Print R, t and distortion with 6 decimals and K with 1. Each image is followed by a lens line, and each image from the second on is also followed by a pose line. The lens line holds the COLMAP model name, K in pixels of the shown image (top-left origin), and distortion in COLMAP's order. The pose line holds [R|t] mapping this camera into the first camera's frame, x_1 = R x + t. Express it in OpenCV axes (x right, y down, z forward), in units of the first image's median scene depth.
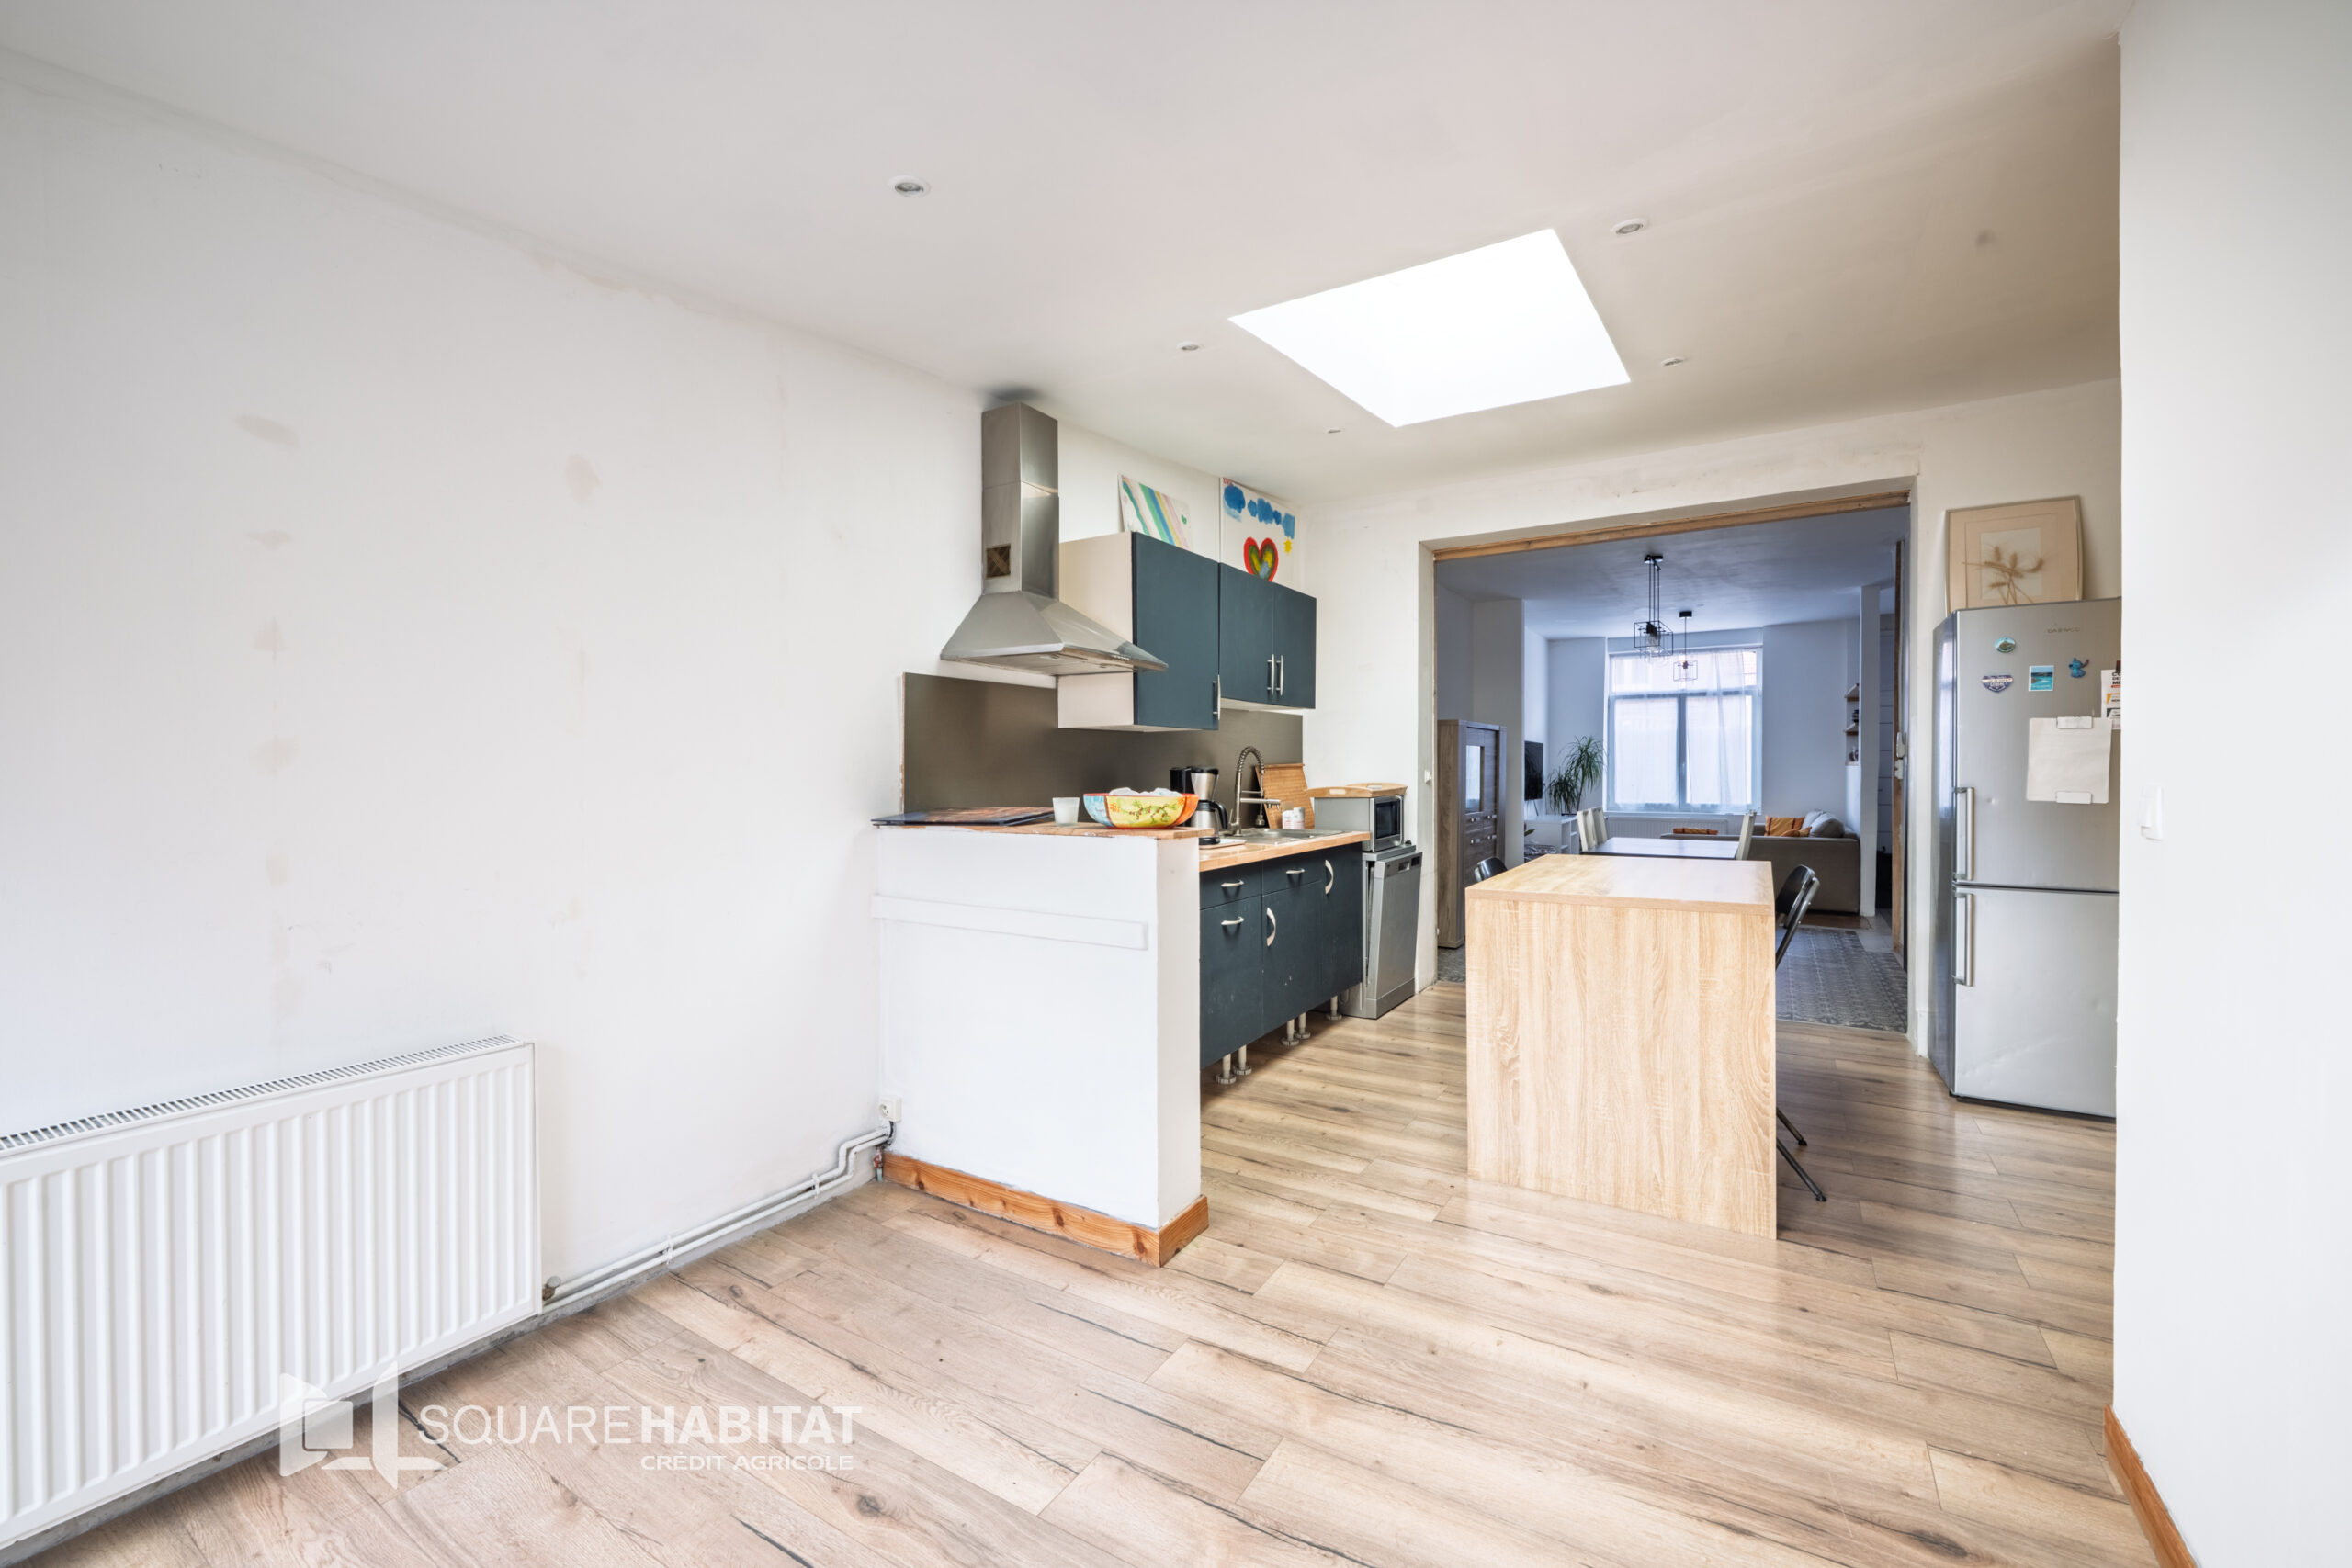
lens RADIAL K [[959.7, 0, 1142.7], [0, 959.7, 773.5], [0, 0, 1]] dist [0.017954, 0.000002]
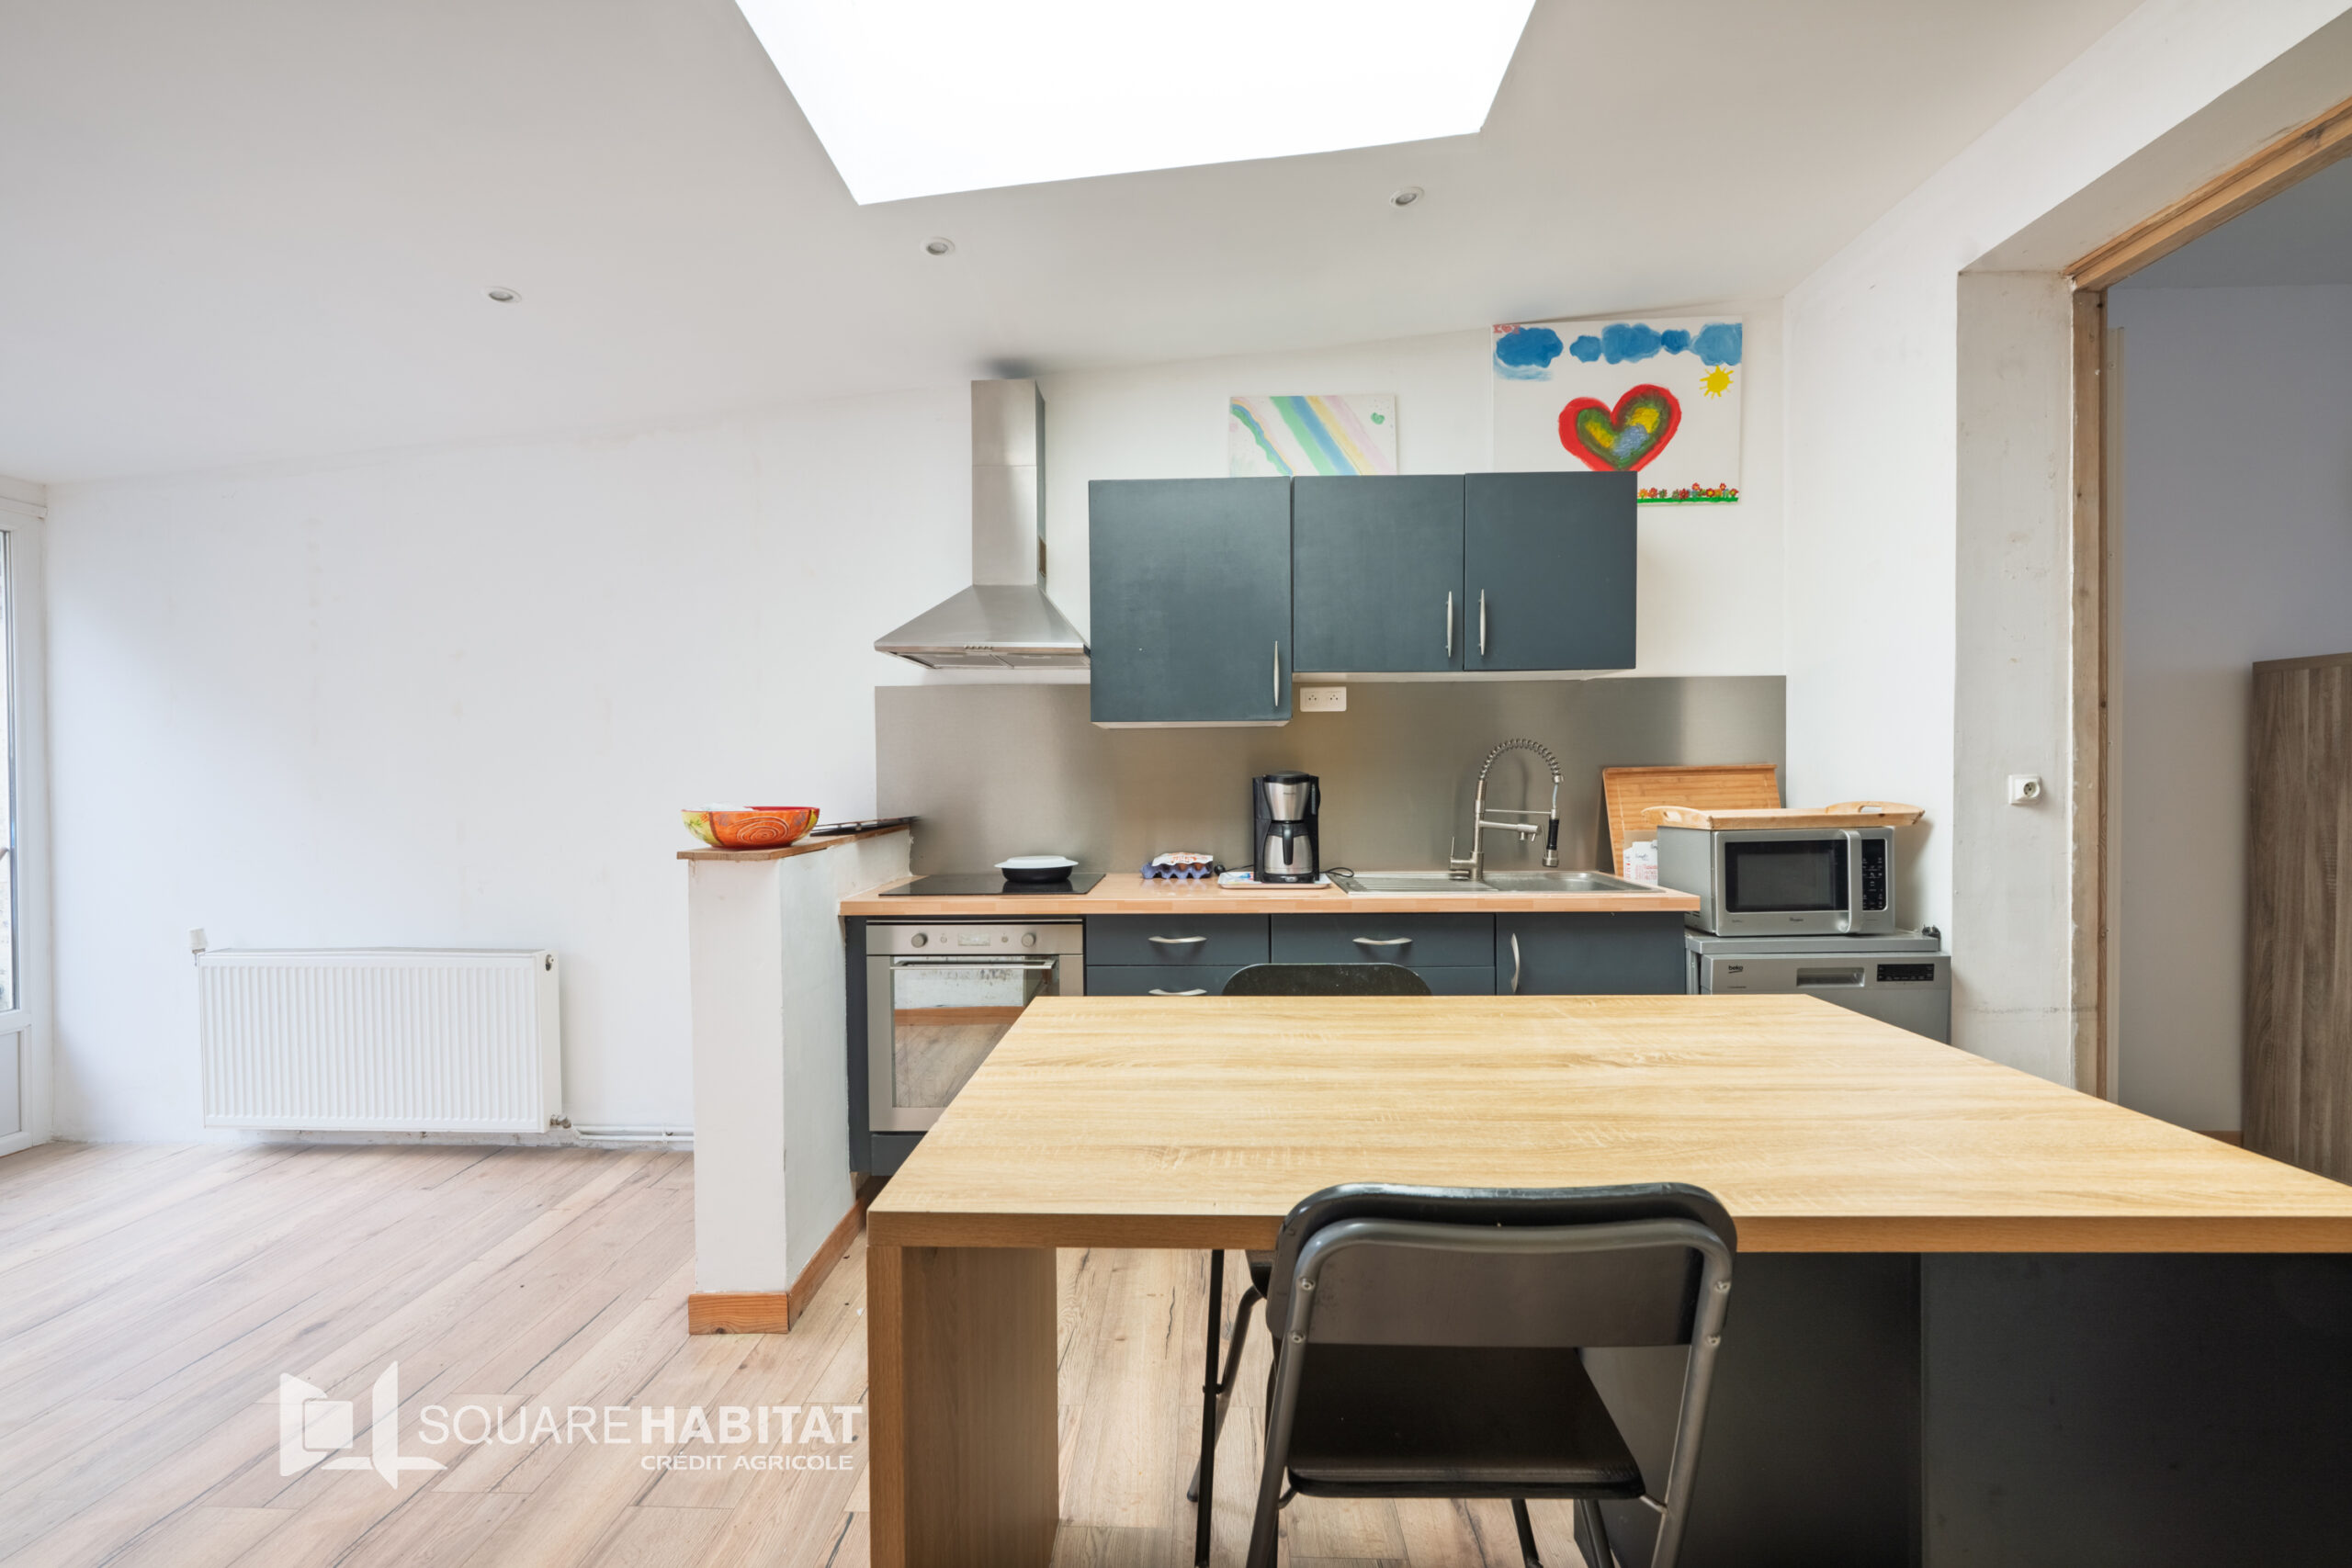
lens RADIAL K [[934.7, 0, 1176.0], [0, 934.7, 784.0], [0, 0, 1]] dist [0.001420, 0.000225]
pose [[0.508805, 0.005615, -0.860864, 0.599842], [0.001138, 0.999973, 0.007196, -0.004129], [0.860881, -0.004641, 0.508785, 0.570639]]
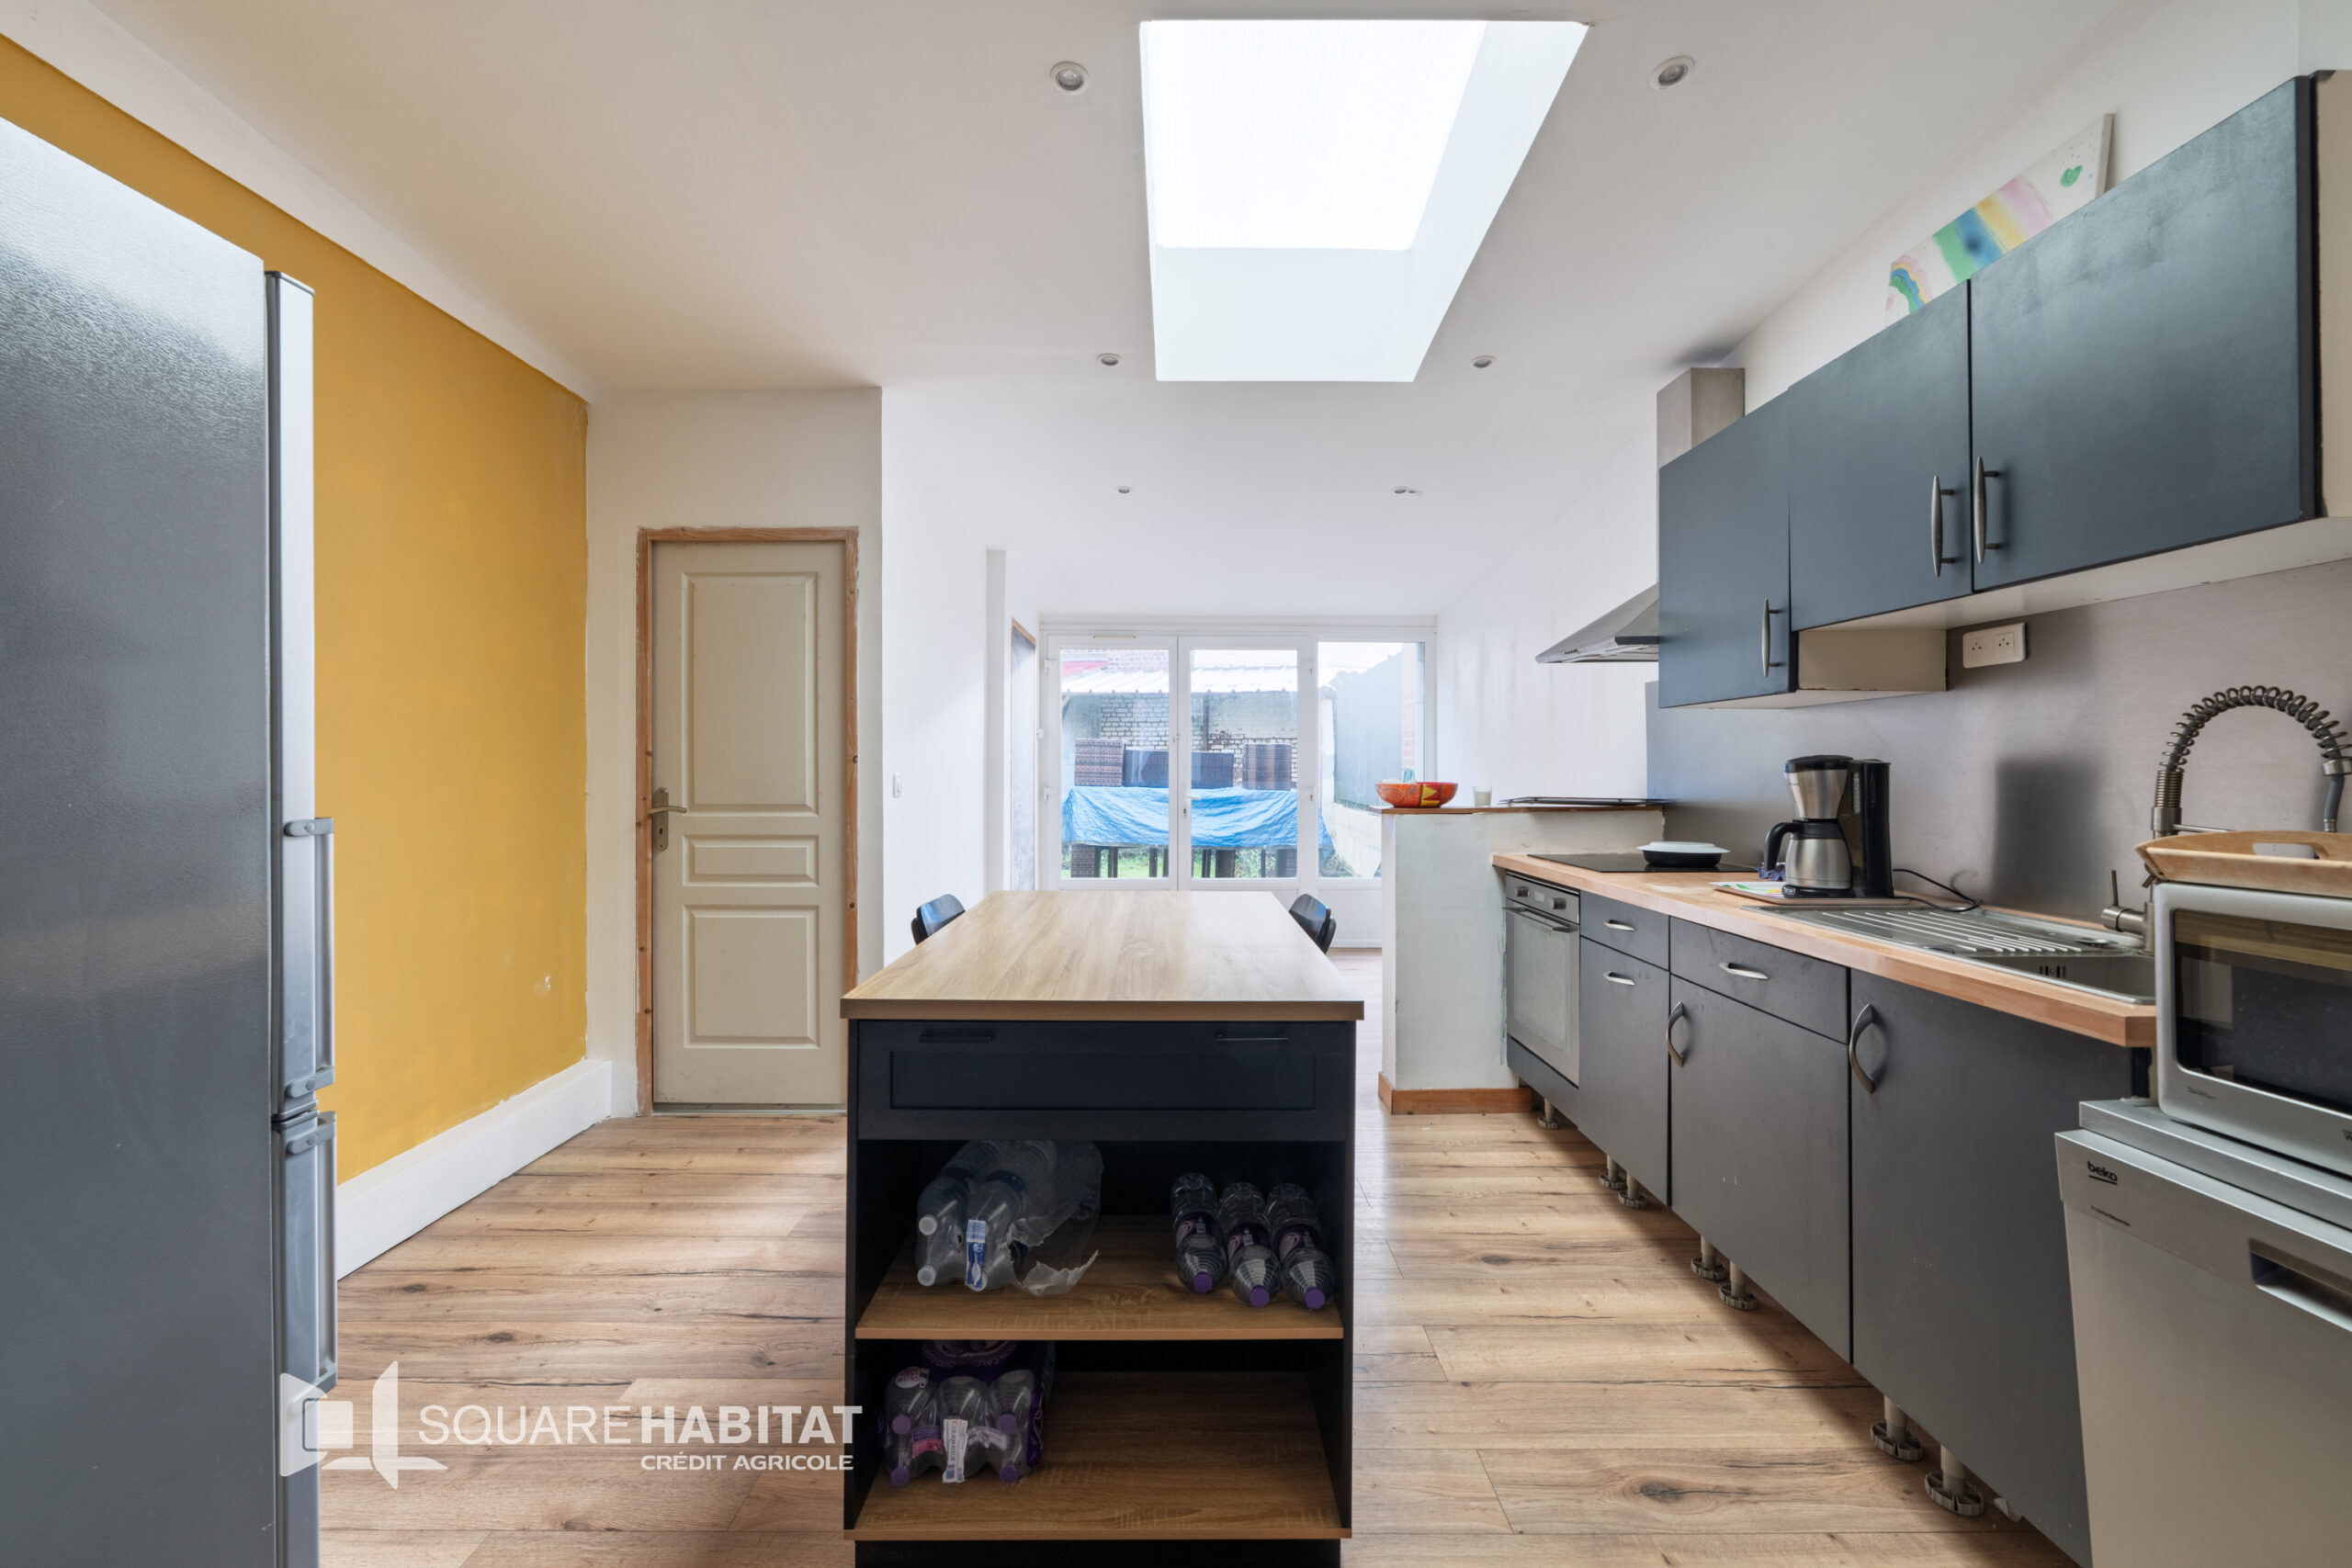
lens RADIAL K [[959.7, 0, 1142.7], [0, 959.7, 773.5], [0, 0, 1]] dist [0.017954, 0.000002]
pose [[-0.851100, -0.000461, -0.525003, 0.675693], [-0.005241, 0.999957, 0.007618, 0.000212], [0.524977, 0.009235, -0.851066, 1.255732]]
